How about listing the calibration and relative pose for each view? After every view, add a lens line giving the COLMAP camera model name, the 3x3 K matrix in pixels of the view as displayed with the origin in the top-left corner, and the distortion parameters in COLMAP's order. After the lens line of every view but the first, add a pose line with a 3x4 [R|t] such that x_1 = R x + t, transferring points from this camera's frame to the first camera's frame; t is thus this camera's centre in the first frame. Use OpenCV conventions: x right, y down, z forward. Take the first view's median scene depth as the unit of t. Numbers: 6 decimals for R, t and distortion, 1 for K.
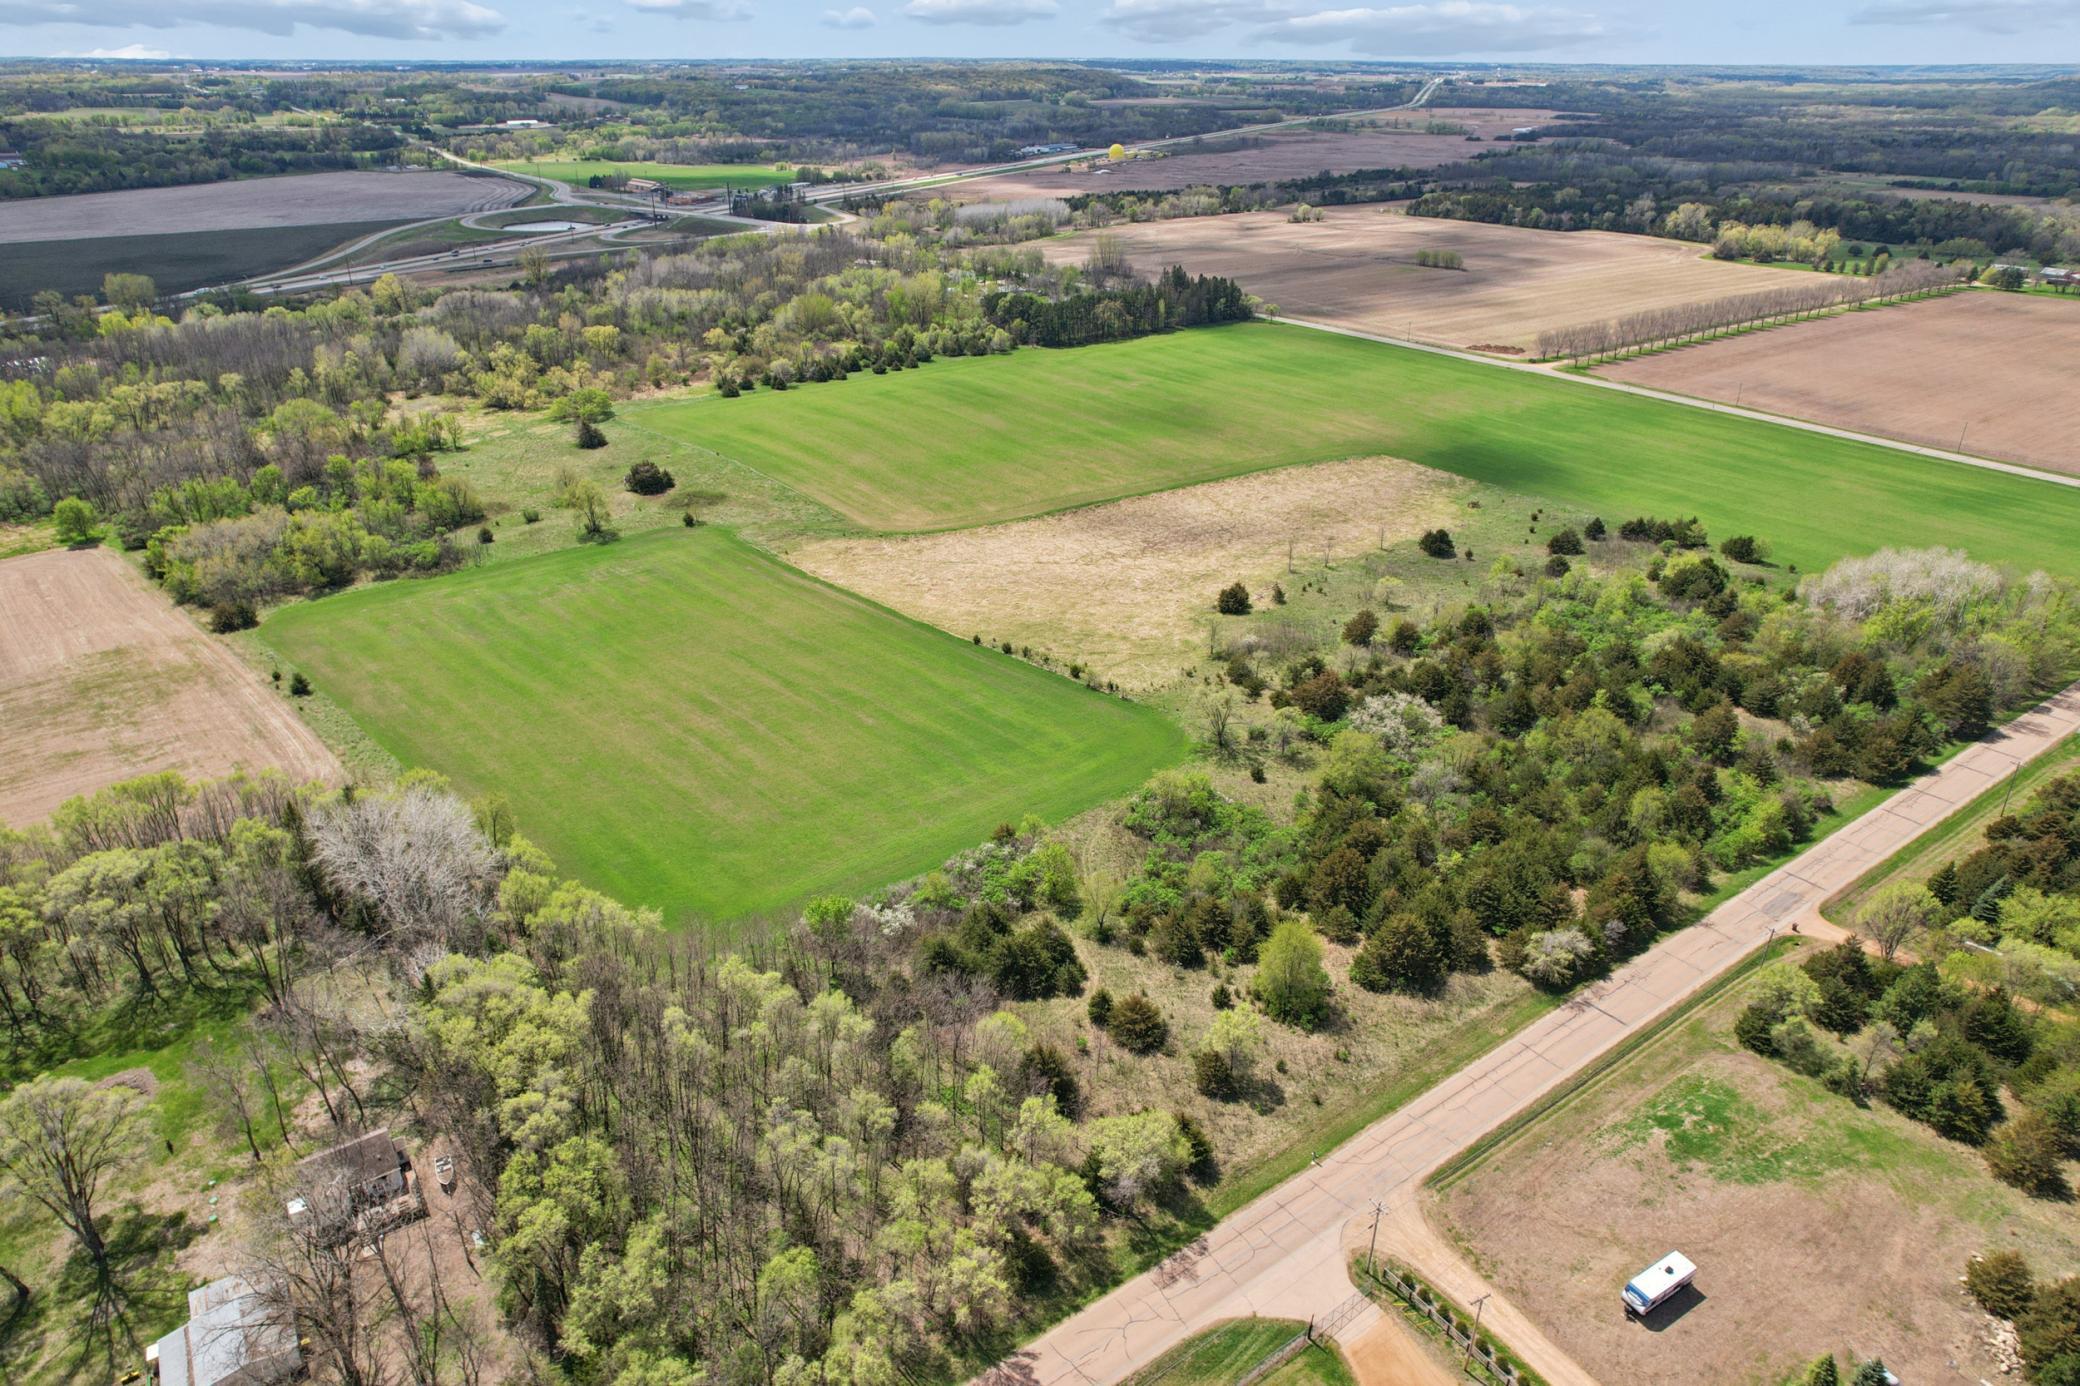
lens RADIAL K [[1327.4, 0, 1027.6], [0, 1327.4, 688.1], [0, 0, 1]] dist [-0.065728, 0.054877]
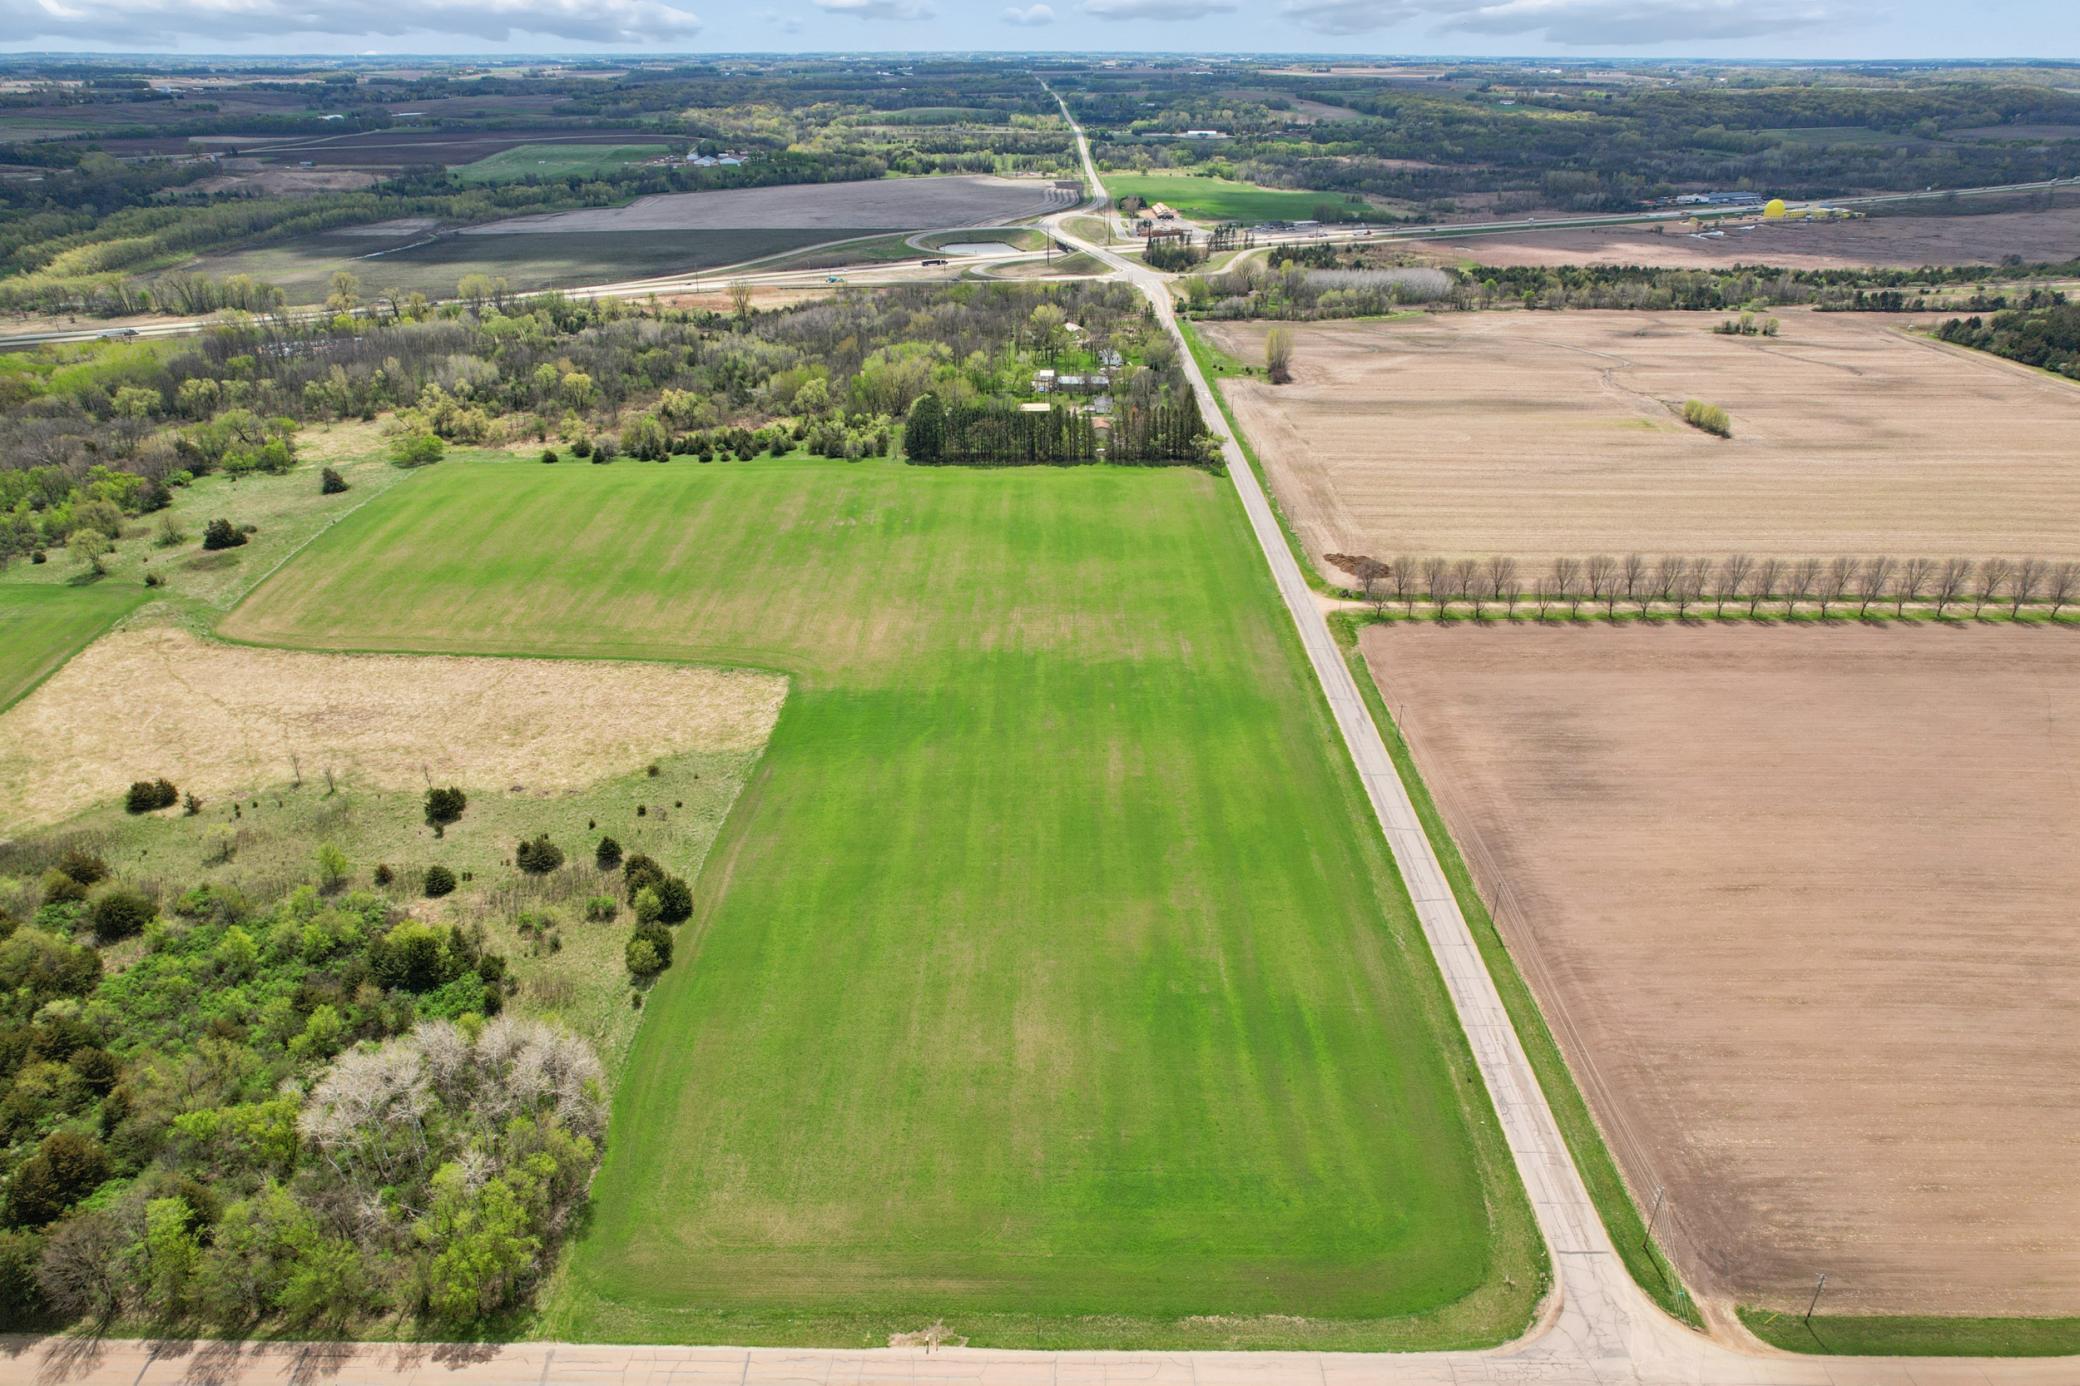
lens RADIAL K [[1327.4, 0, 1033.8], [0, 1327.4, 701.0], [0, 0, 1]] dist [-0.065728, 0.054877]
pose [[0.801512, 0.265817, -0.535649, 1.097027], [-0.259443, 0.961648, 0.089005, -0.363366], [0.538765, 0.067632, 0.839737, 0.533647]]
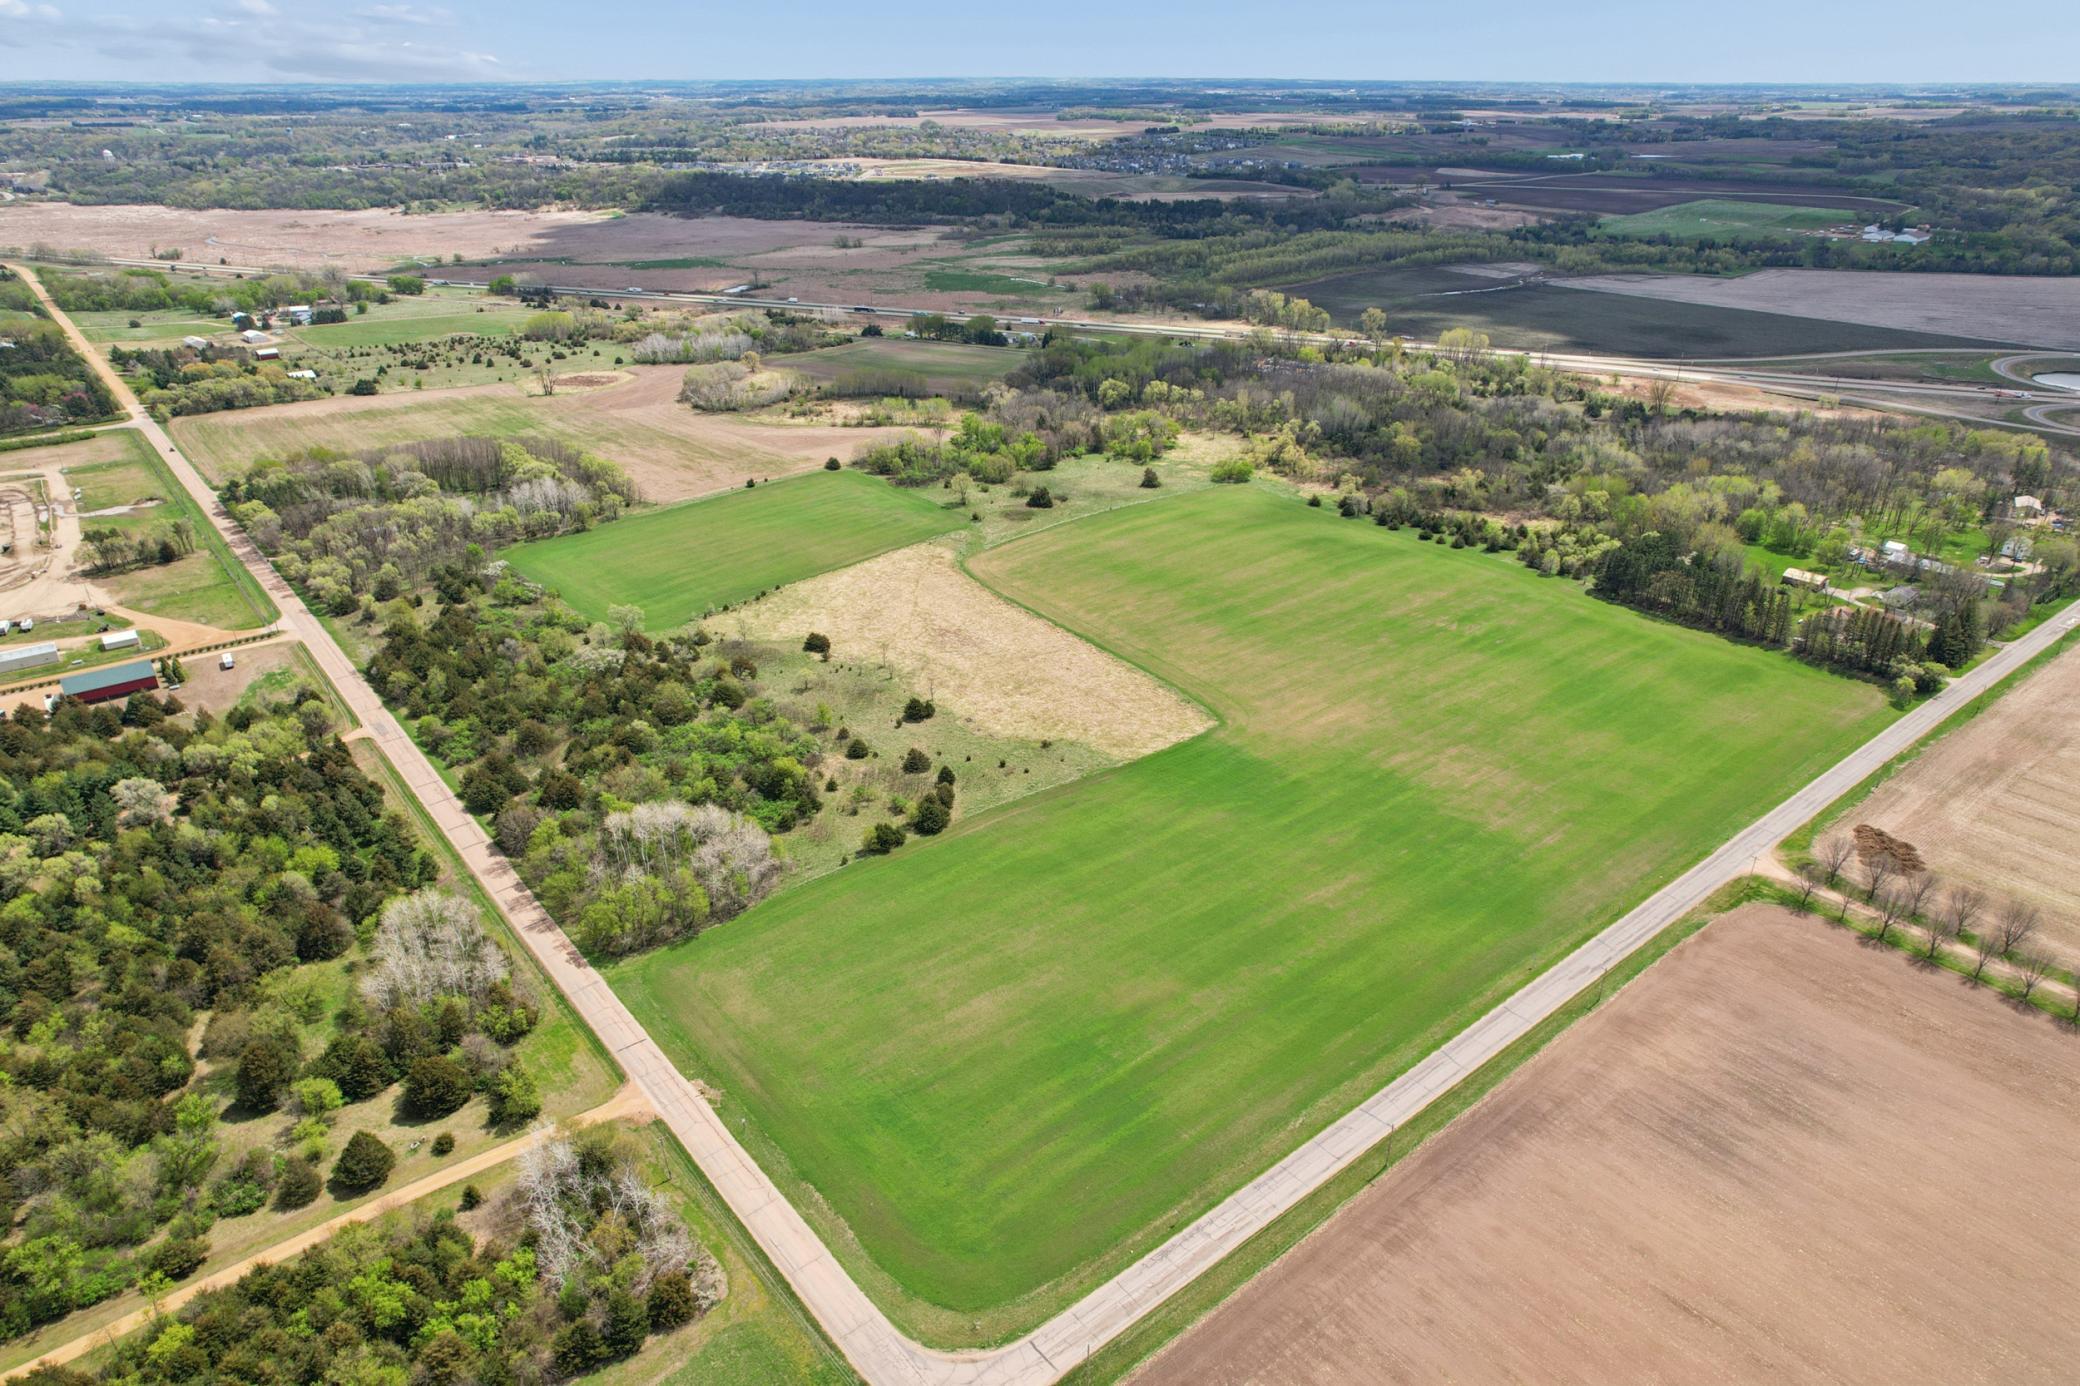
lens RADIAL K [[1327.4, 0, 1036.4], [0, 1327.4, 689.3], [0, 0, 1]] dist [-0.065728, 0.054877]
pose [[0.054872, 0.422809, -0.904556, 1.485903], [-0.435032, 0.825540, 0.359486, -0.643661], [0.898742, 0.373785, 0.229235, 0.864859]]
